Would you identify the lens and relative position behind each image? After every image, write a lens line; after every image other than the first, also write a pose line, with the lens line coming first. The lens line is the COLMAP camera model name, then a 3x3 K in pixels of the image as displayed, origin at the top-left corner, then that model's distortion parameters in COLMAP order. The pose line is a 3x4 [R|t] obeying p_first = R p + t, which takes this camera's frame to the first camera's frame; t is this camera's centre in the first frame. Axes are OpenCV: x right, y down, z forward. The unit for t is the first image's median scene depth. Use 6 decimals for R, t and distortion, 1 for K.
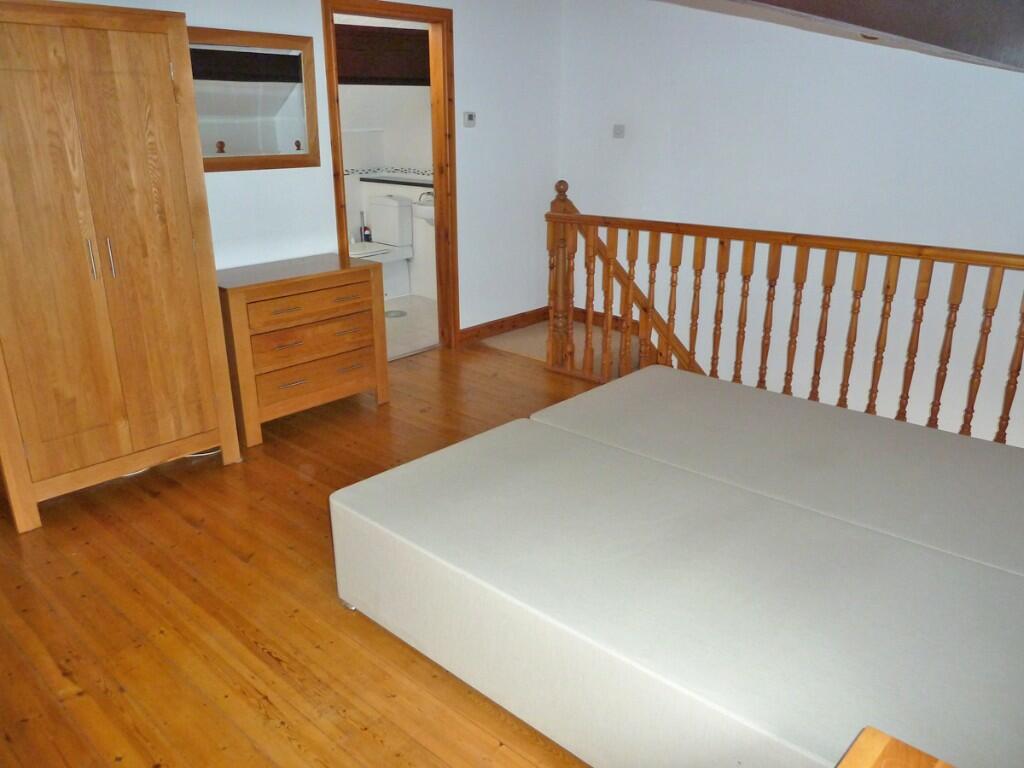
lens RADIAL K [[767.1, 0, 512.6], [0, 767.1, 383.2], [0, 0, 1]] dist [-0.031351, -0.002191]
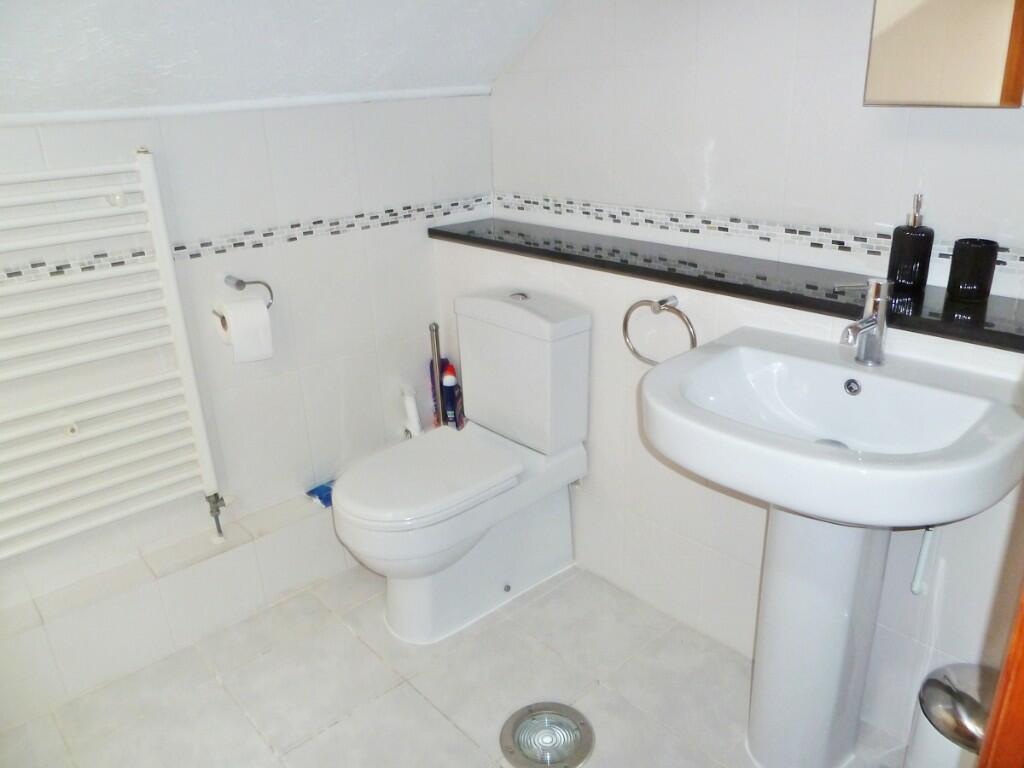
lens RADIAL K [[767.1, 0, 513.2], [0, 767.1, 385.1], [0, 0, 1]] dist [-0.031351, -0.002191]
pose [[0.997855, 0.000202, -0.065461, -0.135679], [0.002833, 0.998925, 0.046267, -0.211567], [0.065400, -0.046353, 0.996782, 0.636842]]
